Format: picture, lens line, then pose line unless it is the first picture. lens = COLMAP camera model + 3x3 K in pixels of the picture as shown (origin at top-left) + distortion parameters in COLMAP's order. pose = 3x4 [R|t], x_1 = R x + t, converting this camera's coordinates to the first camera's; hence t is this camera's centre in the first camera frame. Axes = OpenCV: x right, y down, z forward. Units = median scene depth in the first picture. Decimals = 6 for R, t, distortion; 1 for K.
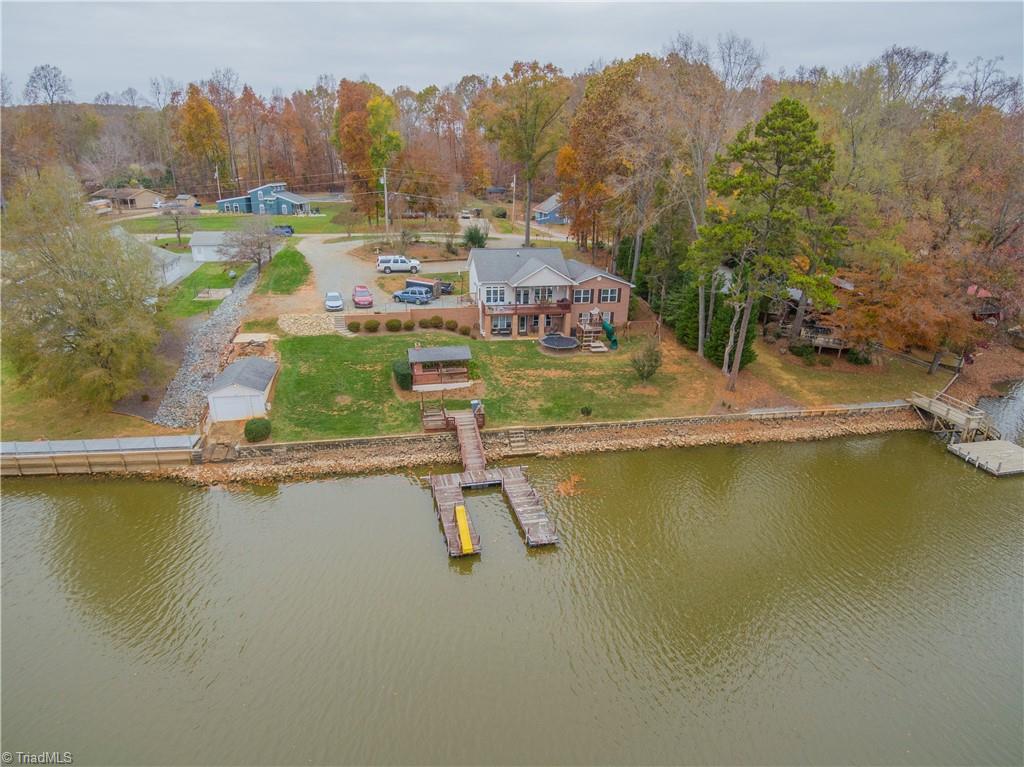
lens RADIAL K [[635.7, 0, 505.0], [0, 635.7, 390.1], [0, 0, 1]] dist [0.051207, -0.075435]
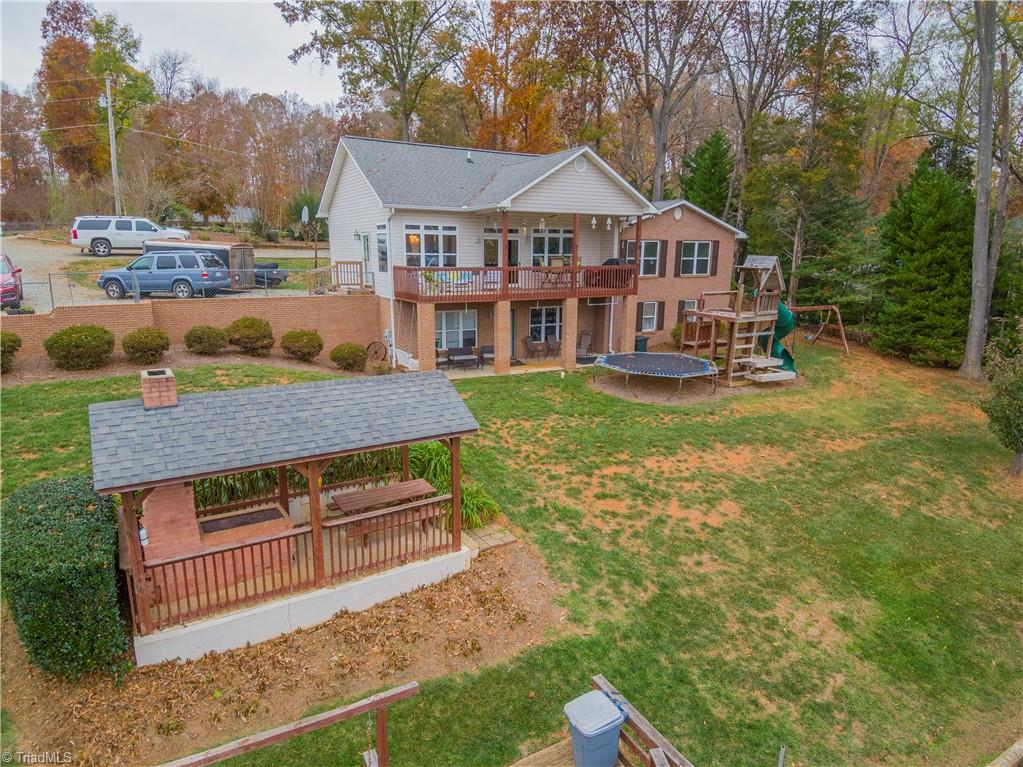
lens RADIAL K [[635.1, 0, 518.8], [0, 635.1, 387.4], [0, 0, 1]] dist [0.051207, -0.075435]
pose [[0.947418, -0.073403, 0.311467, -0.097282], [0.114434, 0.986688, -0.115553, -0.037706], [-0.298839, 0.145120, 0.943205, 0.794913]]
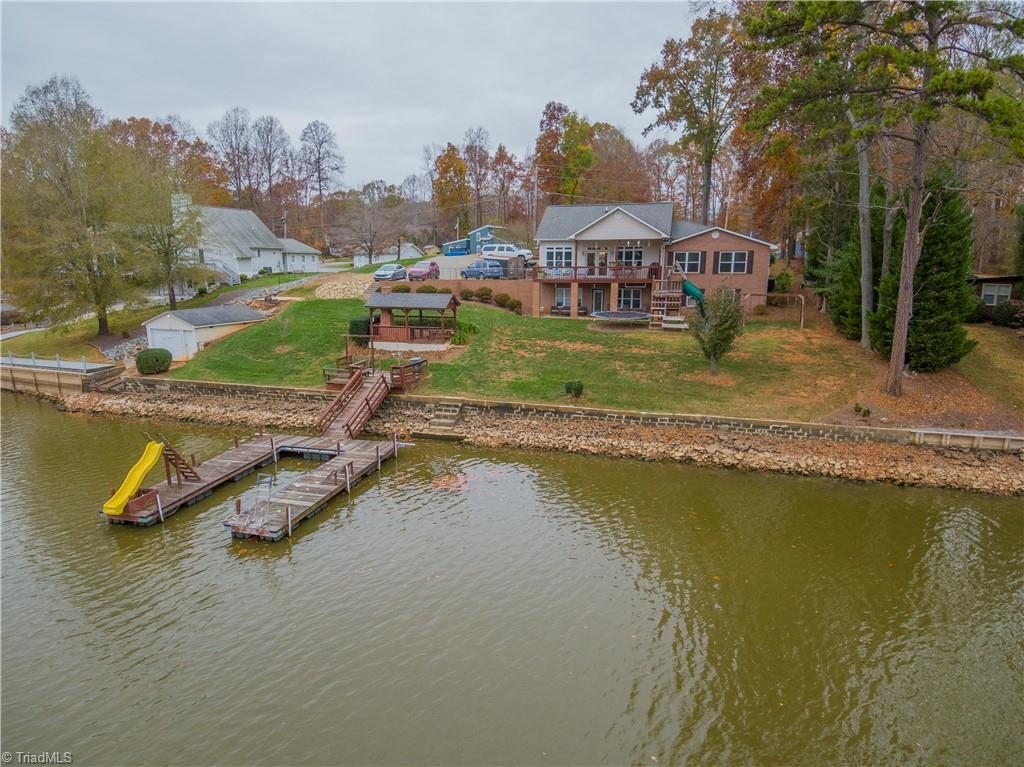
lens RADIAL K [[635.7, 0, 496.6], [0, 635.7, 389.2], [0, 0, 1]] dist [0.051207, -0.075435]
pose [[0.881711, 0.081965, -0.464616, 0.320250], [-0.151002, 0.982017, -0.113317, 0.105351], [0.446973, 0.170071, 0.878232, 0.419416]]
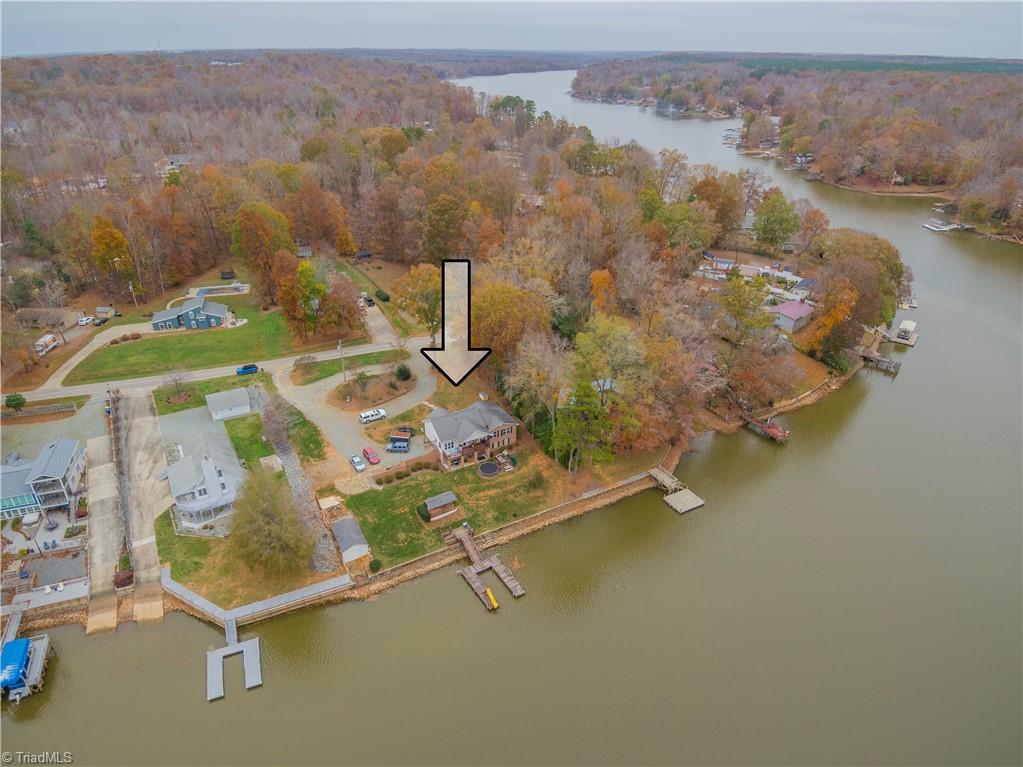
lens RADIAL K [[641.5, 0, 515.3], [0, 641.5, 386.6], [0, 0, 1]] dist [0.001248, -0.011370]
pose [[0.949345, -0.165317, 0.267234, -0.356750], [0.125472, 0.979116, 0.159966, -0.698239], [-0.288098, -0.118332, 0.950262, -0.955085]]
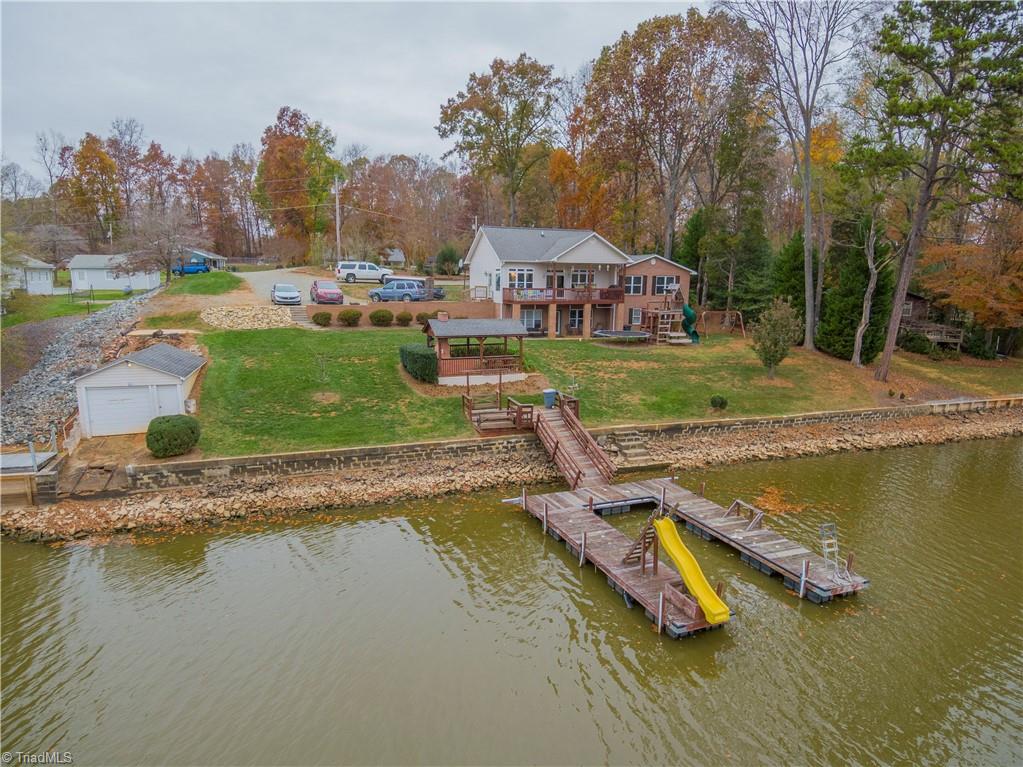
lens RADIAL K [[635.1, 0, 506.4], [0, 635.1, 381.7], [0, 0, 1]] dist [0.051207, -0.075435]
pose [[0.988656, -0.026733, 0.147798, -0.166143], [0.053908, 0.981624, -0.183050, 0.111165], [-0.140189, 0.188941, 0.971930, 0.380715]]
